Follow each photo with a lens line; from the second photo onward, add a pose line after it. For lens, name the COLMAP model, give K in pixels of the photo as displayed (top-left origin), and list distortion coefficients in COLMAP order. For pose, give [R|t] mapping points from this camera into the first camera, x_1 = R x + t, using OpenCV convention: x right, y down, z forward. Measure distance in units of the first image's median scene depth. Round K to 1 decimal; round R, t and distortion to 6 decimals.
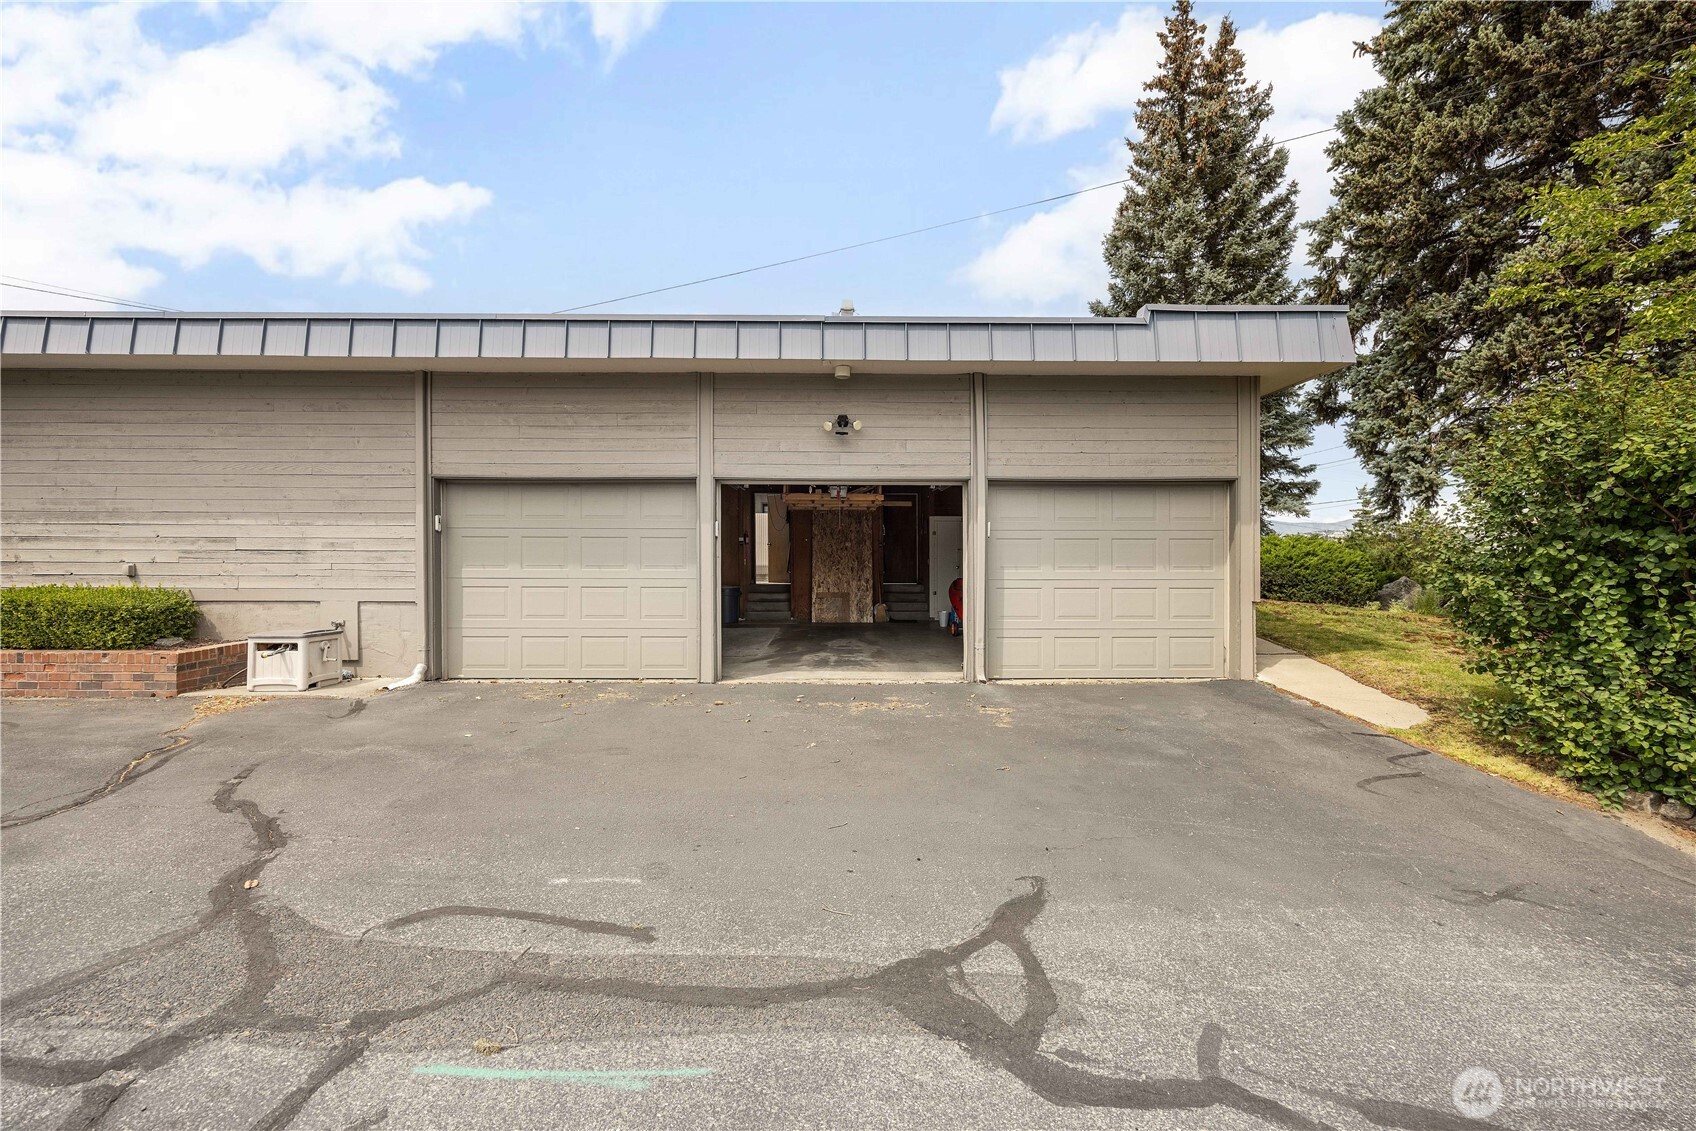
lens RADIAL K [[657.9, 0, 846.8], [0, 657.9, 567.0], [0, 0, 1]] dist [-0.005261, 0.000275]
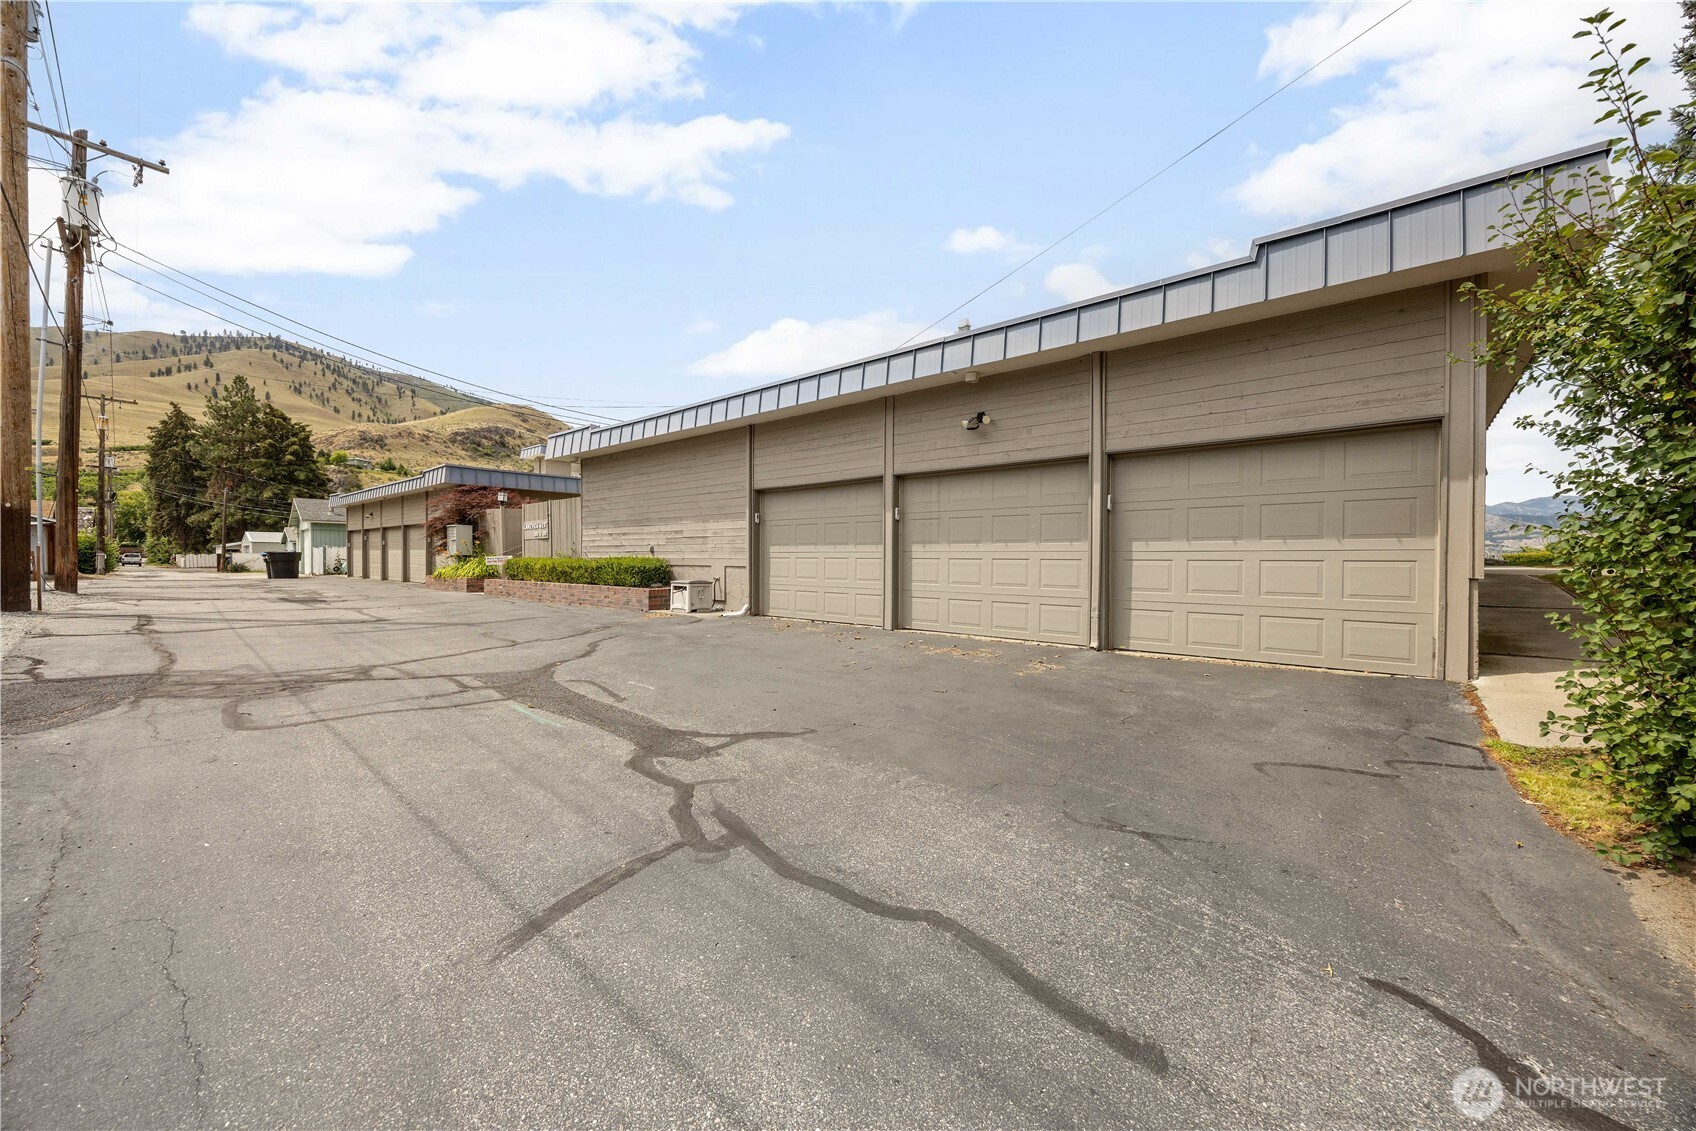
lens RADIAL K [[657.9, 0, 856.4], [0, 657.9, 567.8], [0, 0, 1]] dist [-0.005261, 0.000275]
pose [[0.734721, 0.009068, -0.678308, 0.661732], [-0.005888, 0.999958, 0.006990, 0.042639], [0.678344, -0.001142, 0.734744, -0.020114]]
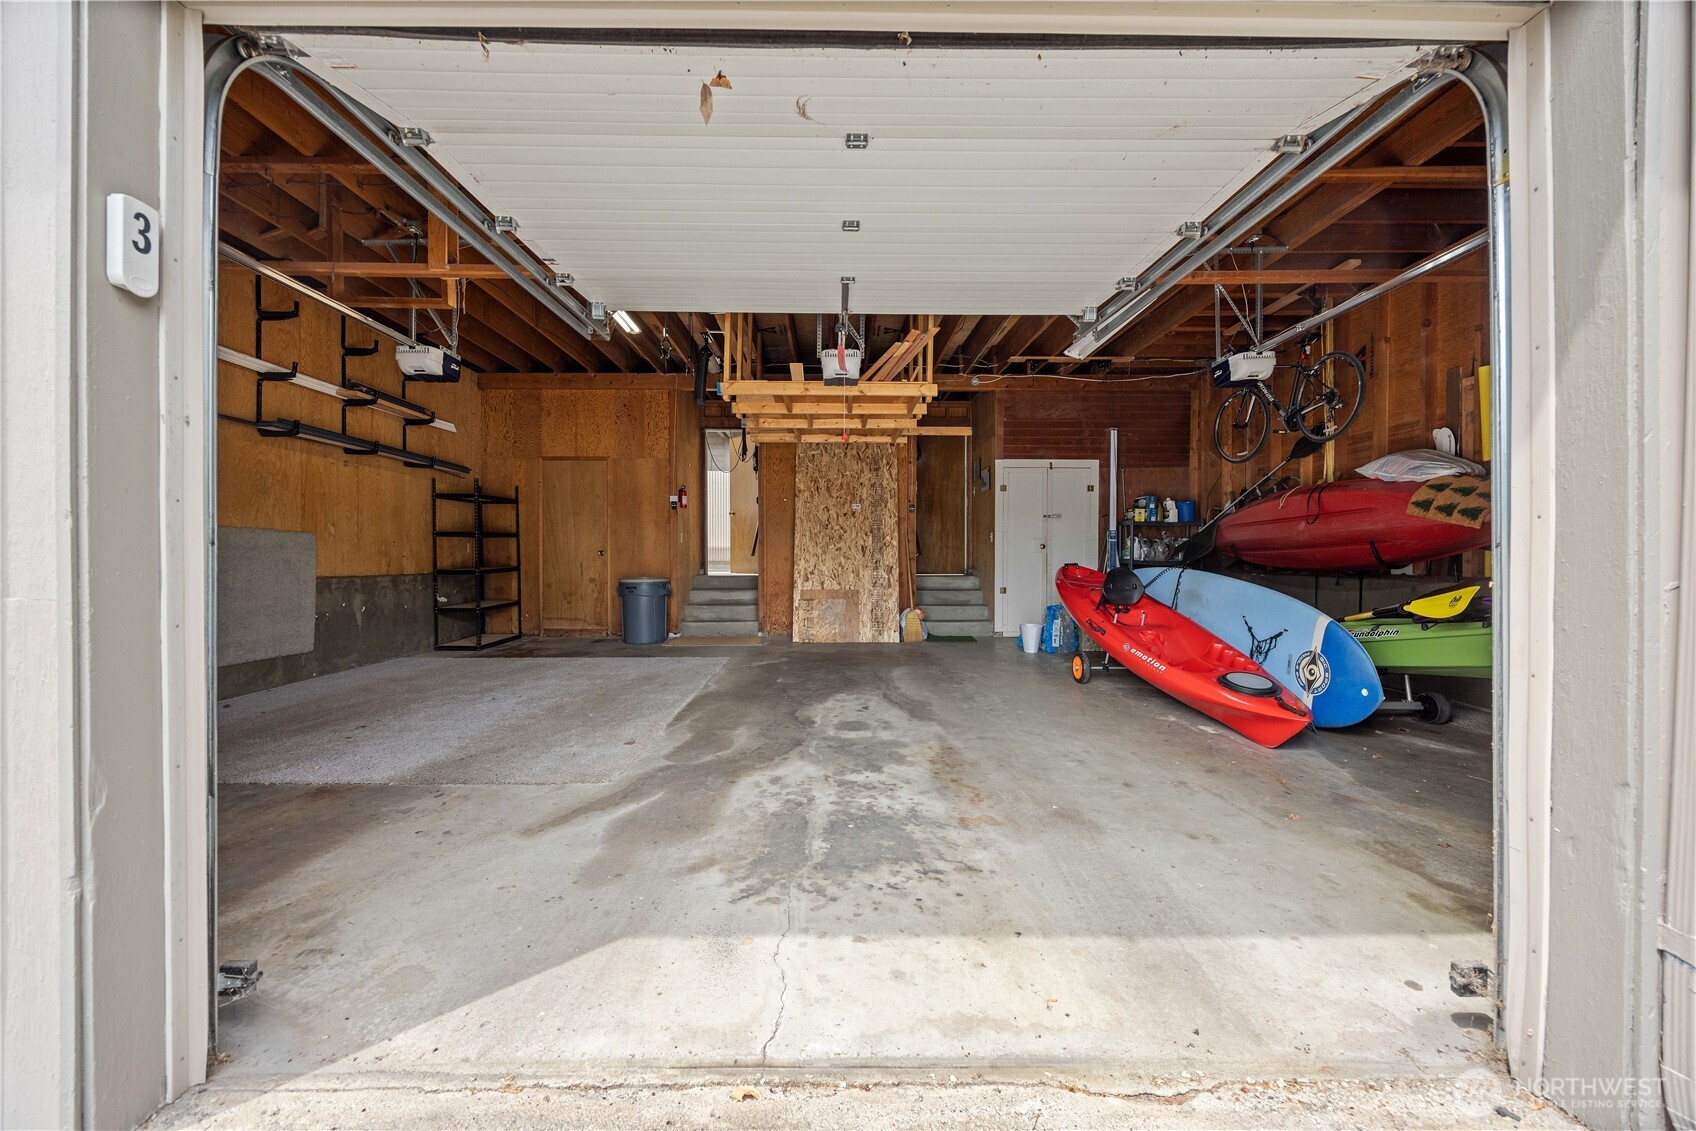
lens RADIAL K [[657.9, 0, 849.0], [0, 657.9, 563.9], [0, 0, 1]] dist [-0.005261, 0.000275]
pose [[0.999992, 0.002427, 0.003247, -0.006447], [-0.002424, 0.999997, -0.000938, 0.016856], [-0.003250, 0.000930, 0.999994, 0.429677]]
